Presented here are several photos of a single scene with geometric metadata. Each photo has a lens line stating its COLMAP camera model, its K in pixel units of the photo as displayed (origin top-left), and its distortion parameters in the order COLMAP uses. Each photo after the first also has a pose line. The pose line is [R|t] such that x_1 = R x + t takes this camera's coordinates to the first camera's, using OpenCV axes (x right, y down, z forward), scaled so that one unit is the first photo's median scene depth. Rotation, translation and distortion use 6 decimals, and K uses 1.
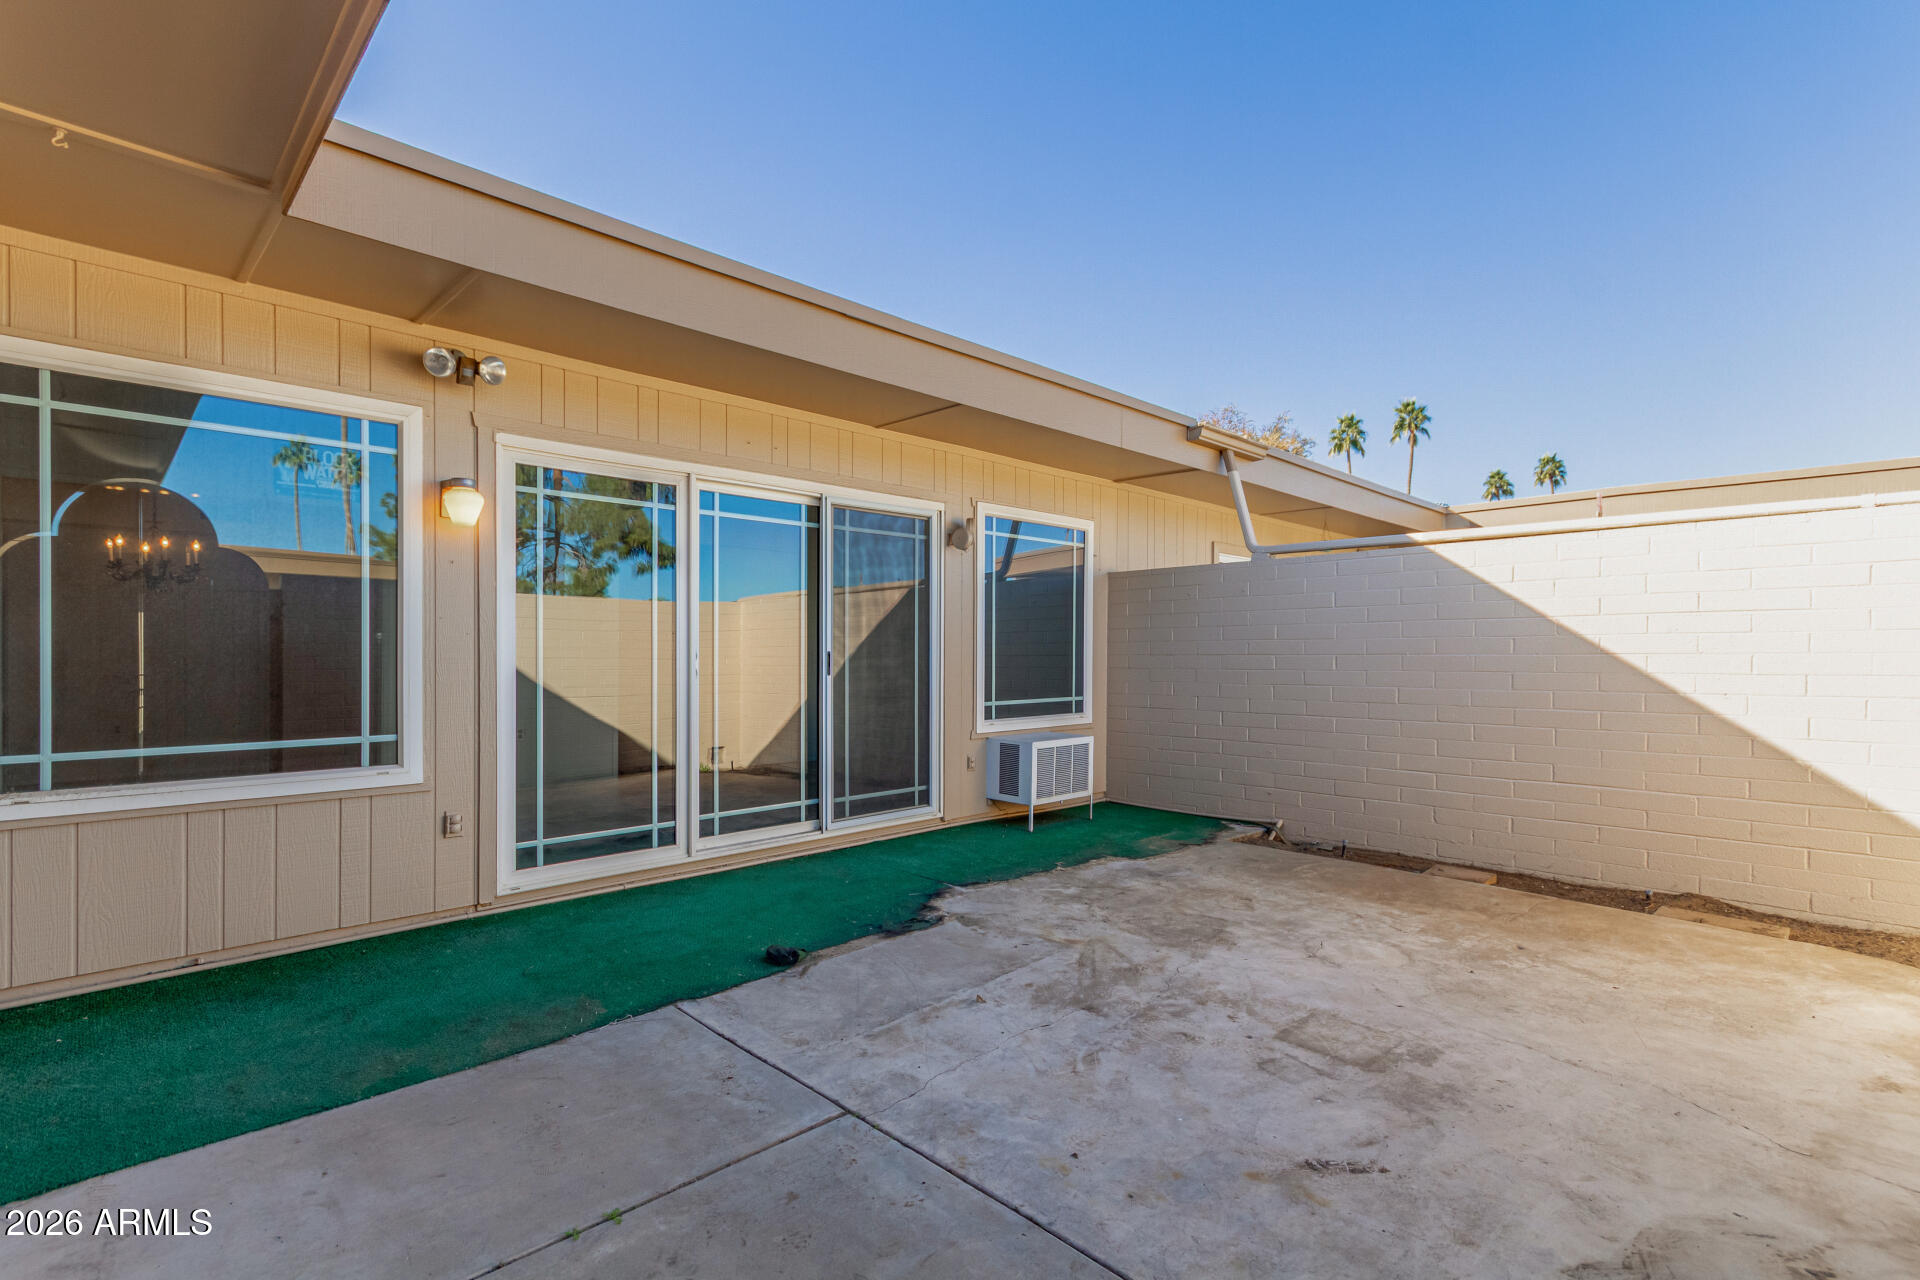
lens RADIAL K [[900.7, 0, 961.1], [0, 900.7, 647.8], [0, 0, 1]] dist [0.001316, 0.000337]
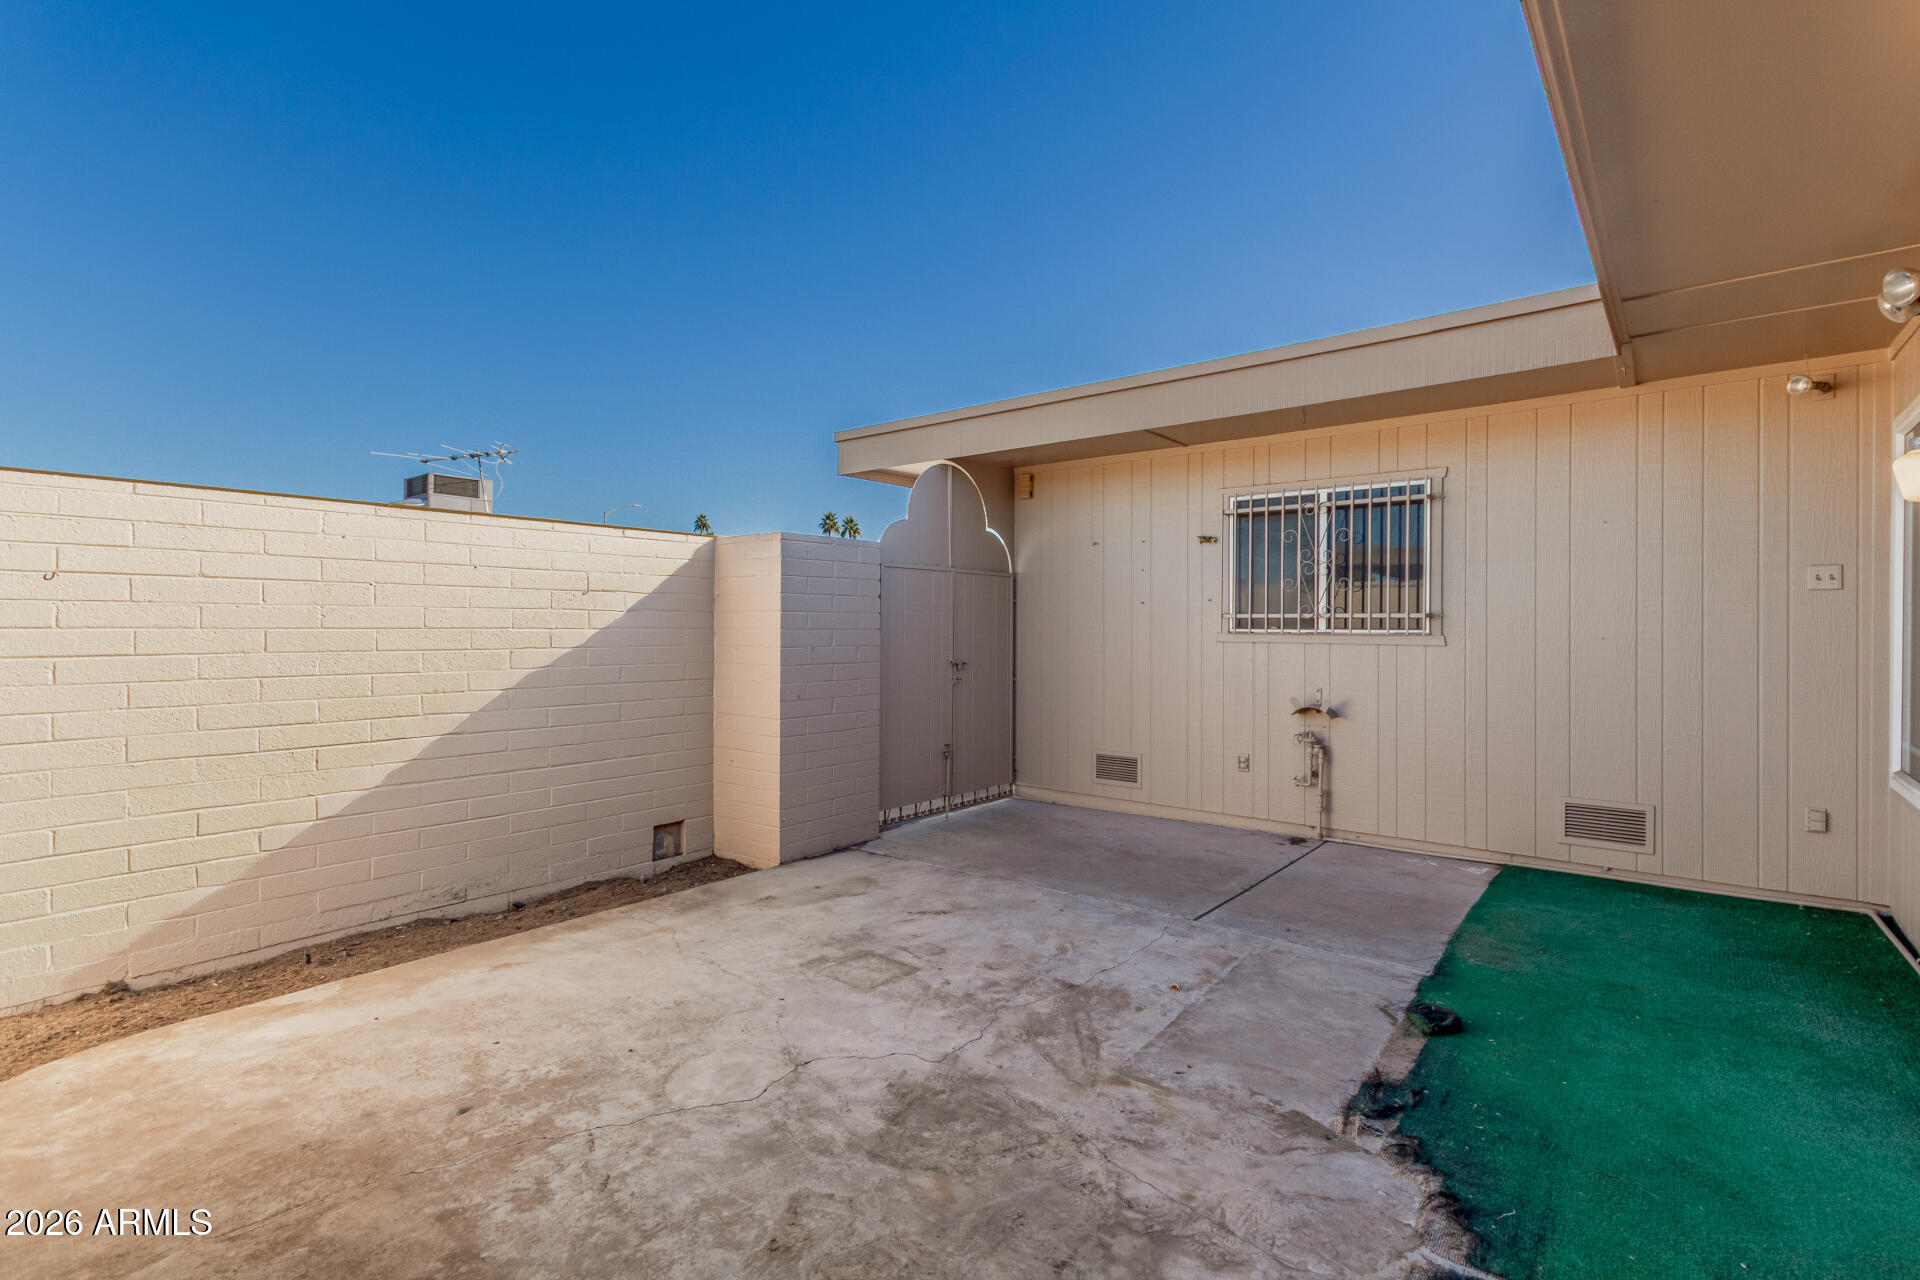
lens RADIAL K [[900.7, 0, 960.6], [0, 900.7, 636.7], [0, 0, 1]] dist [0.001316, 0.000337]
pose [[-0.993984, -0.001196, -0.109518, 0.353939], [-0.001289, 0.999999, 0.000778, -0.022706], [0.109517, 0.000914, -0.993984, 1.847366]]
